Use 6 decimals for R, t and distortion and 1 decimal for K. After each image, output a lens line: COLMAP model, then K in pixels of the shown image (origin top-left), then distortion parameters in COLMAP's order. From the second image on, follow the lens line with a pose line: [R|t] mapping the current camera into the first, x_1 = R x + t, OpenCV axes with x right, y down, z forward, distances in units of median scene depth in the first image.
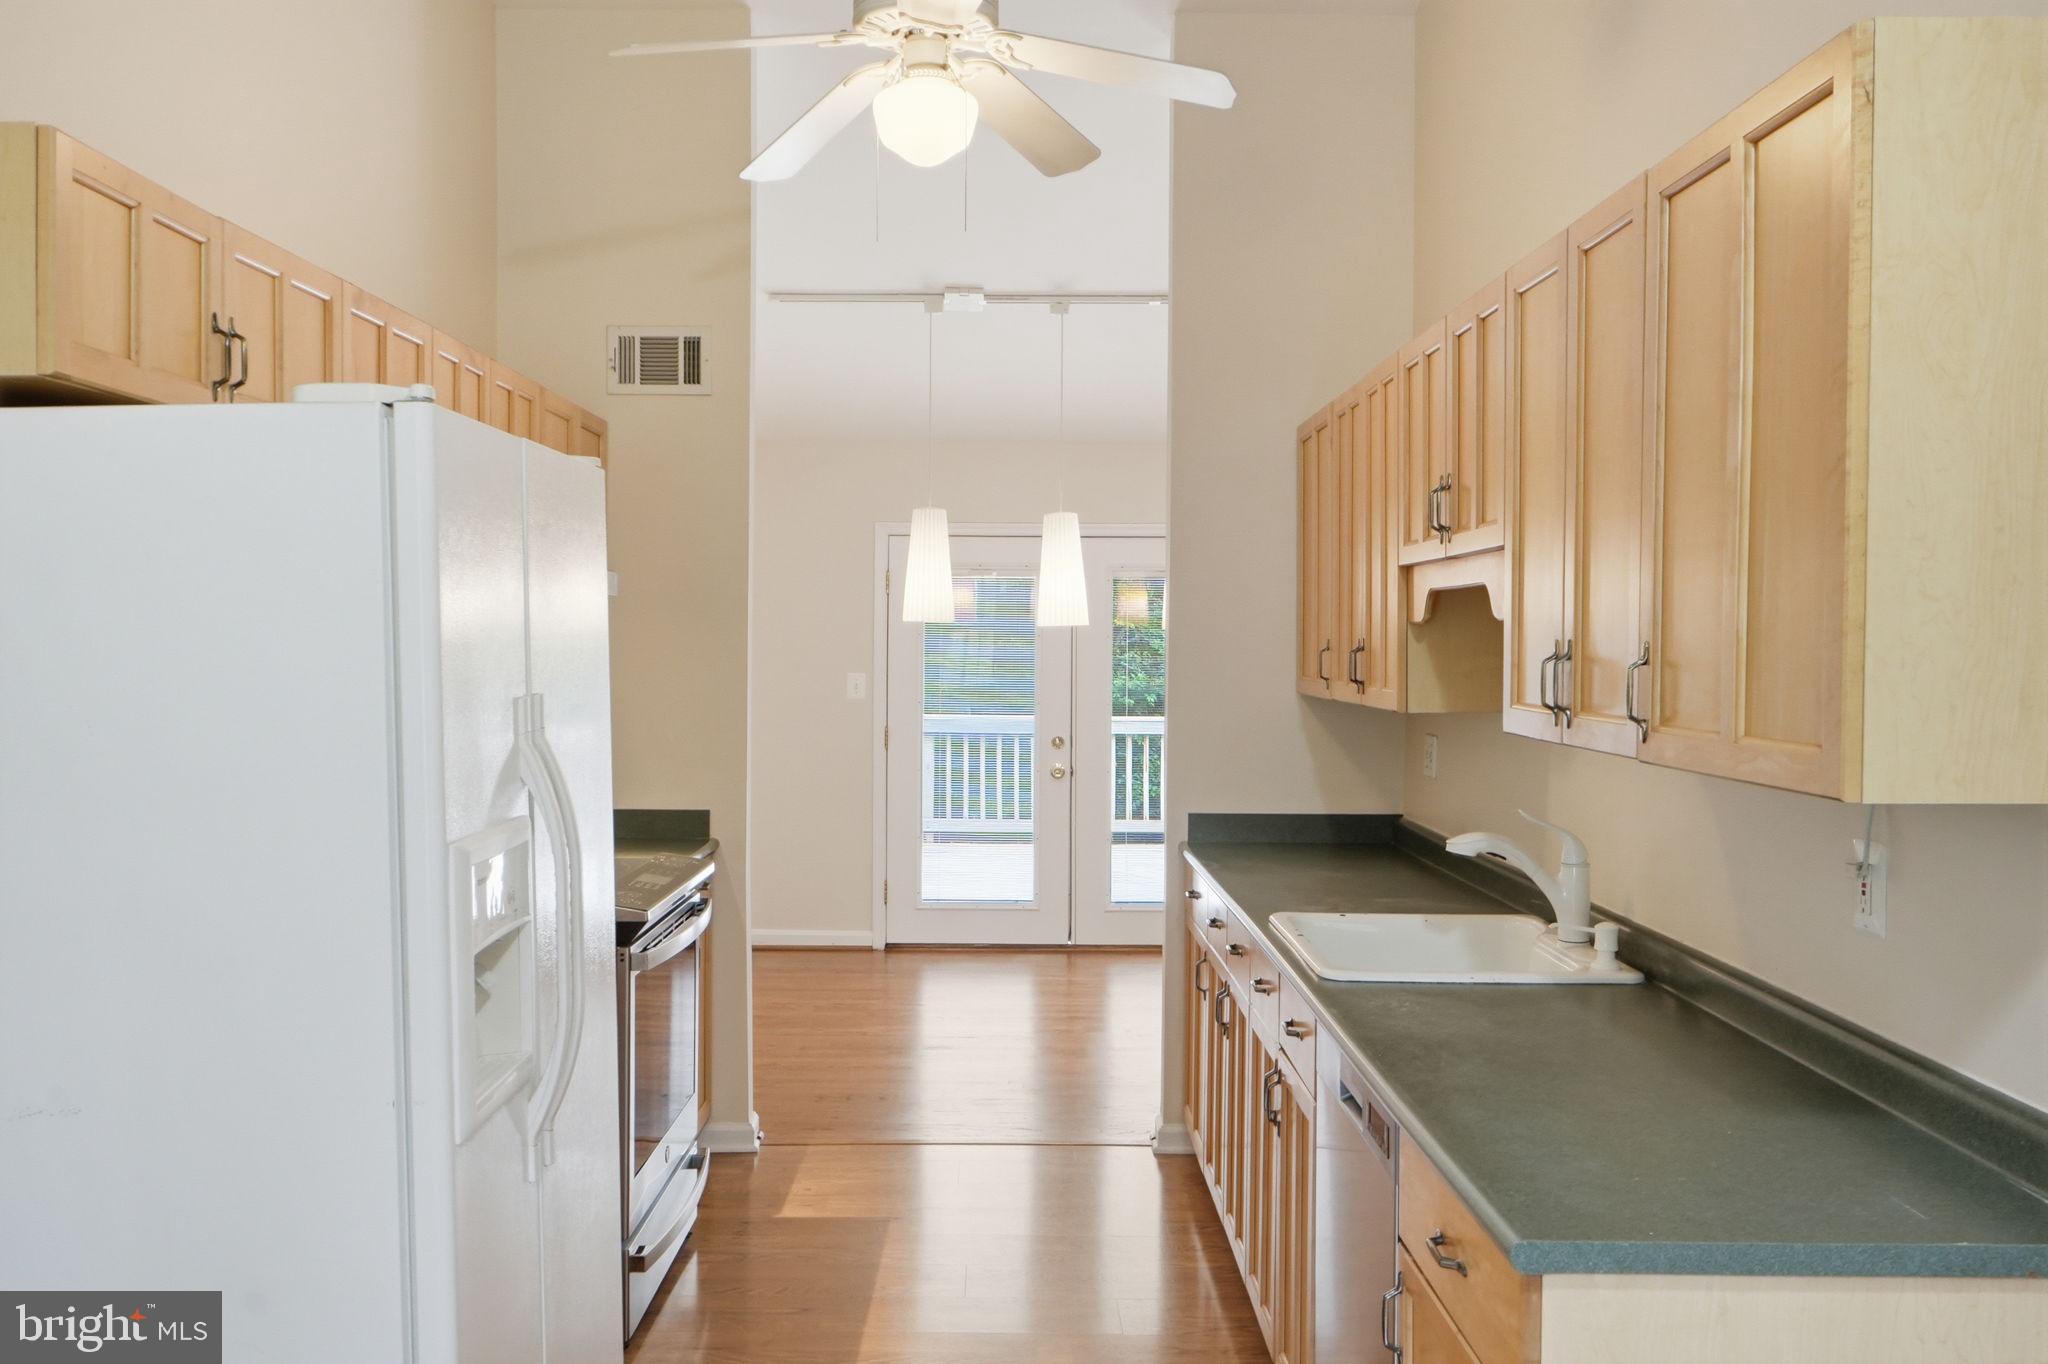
lens RADIAL K [[1714.5, 0, 1032.2], [0, 1714.5, 704.8], [0, 0, 1]] dist [0.007127, 0.012618]
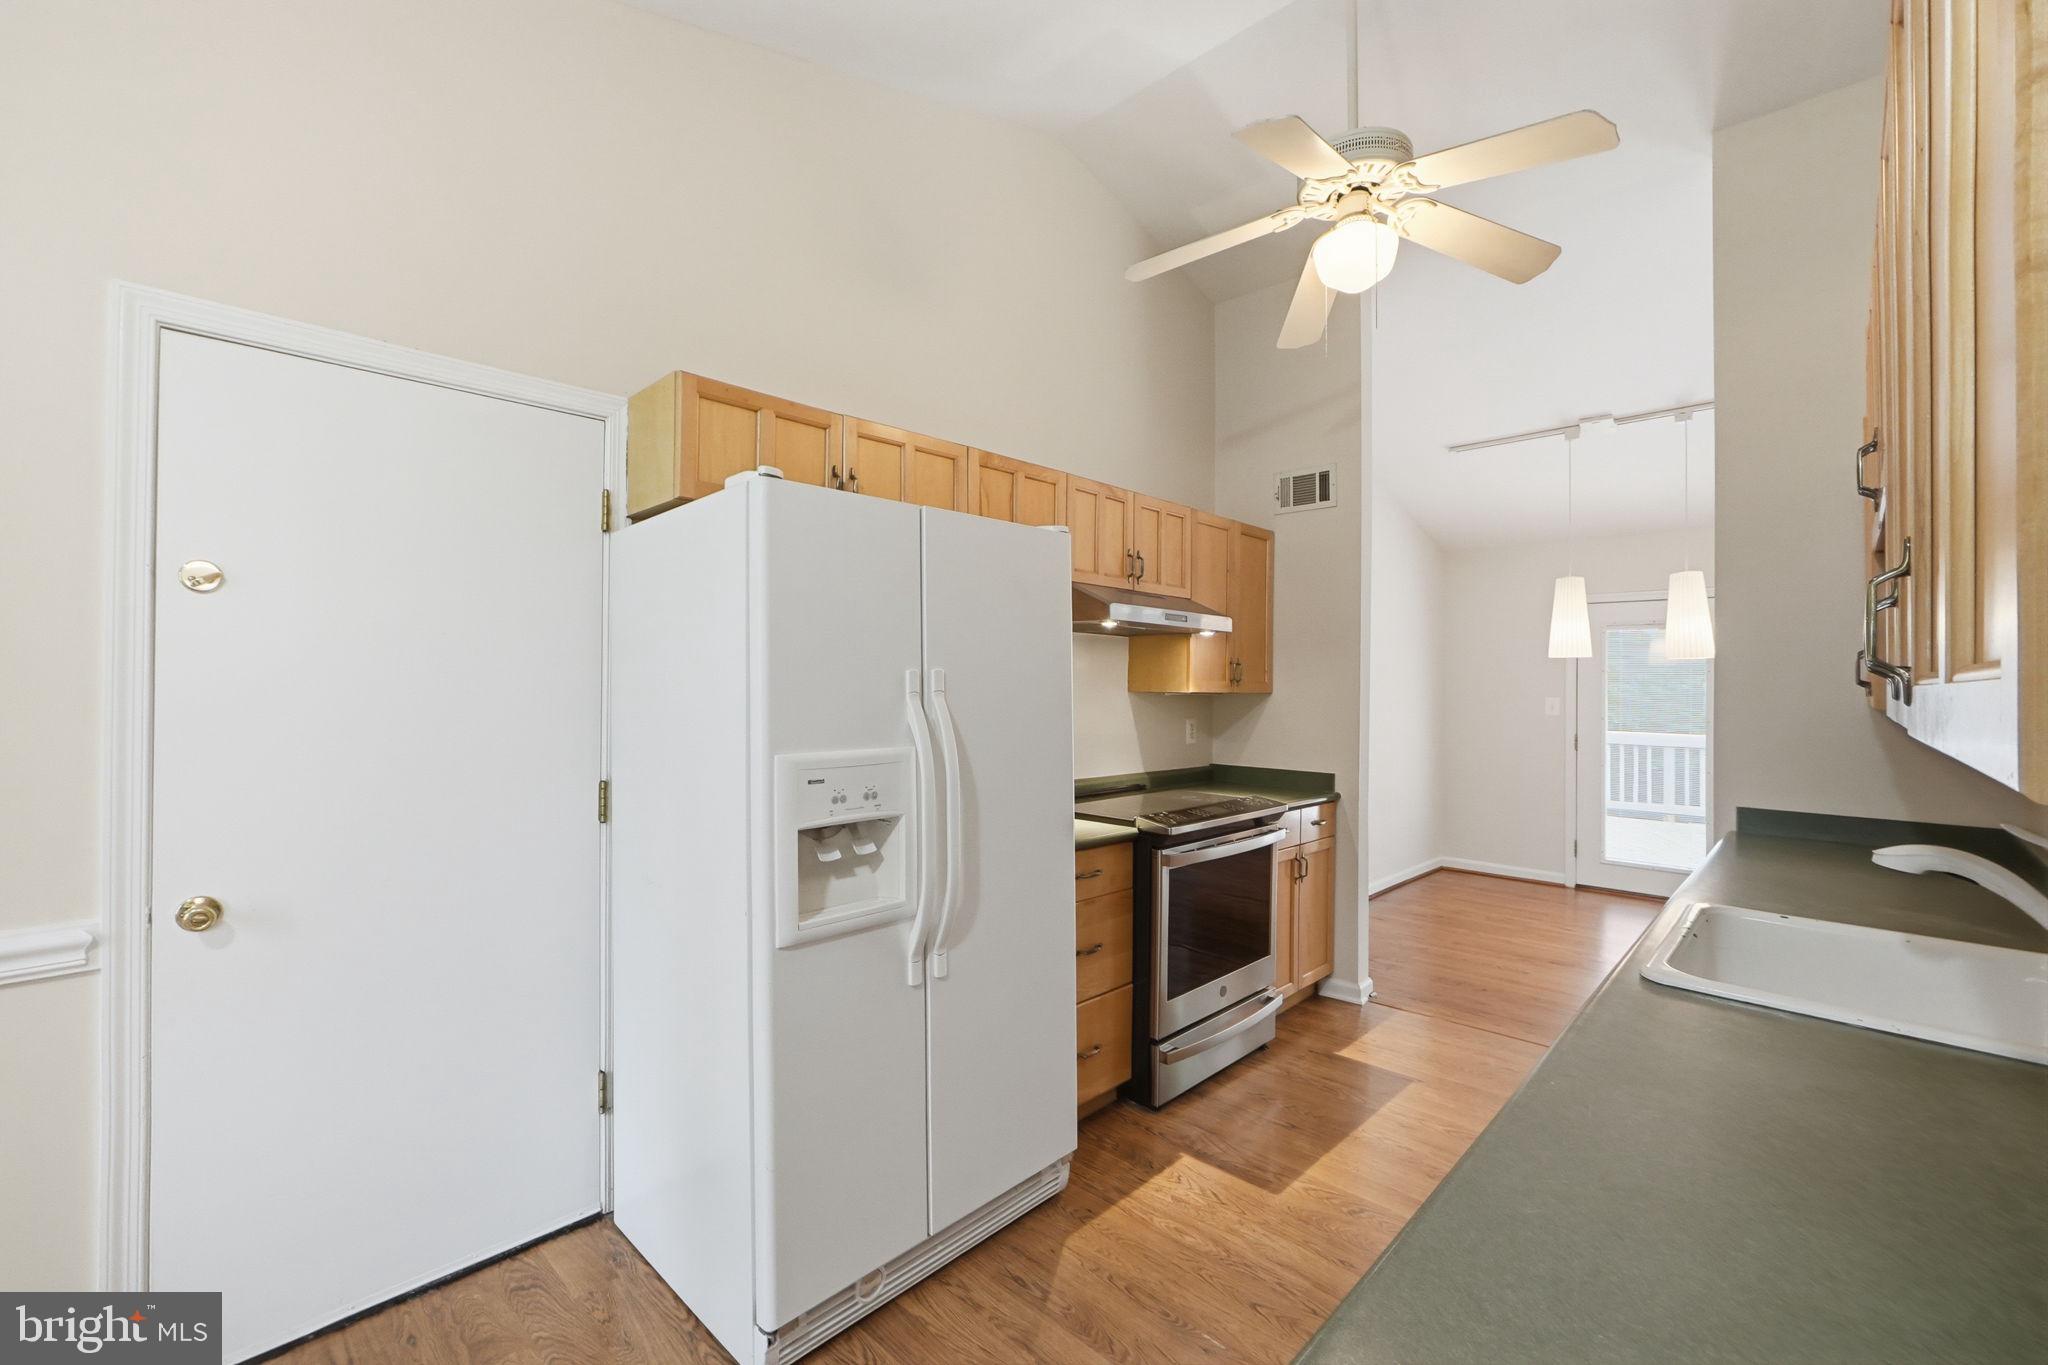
lens RADIAL K [[848.2, 0, 1019.4], [0, 848.2, 681.0], [0, 0, 1]] dist [-0.011277, 0.001750]
pose [[0.702591, -0.003281, -0.711587, 0.118993], [-0.033219, 0.998748, -0.037404, 0.012494], [0.710818, 0.049918, 0.701602, 0.197352]]
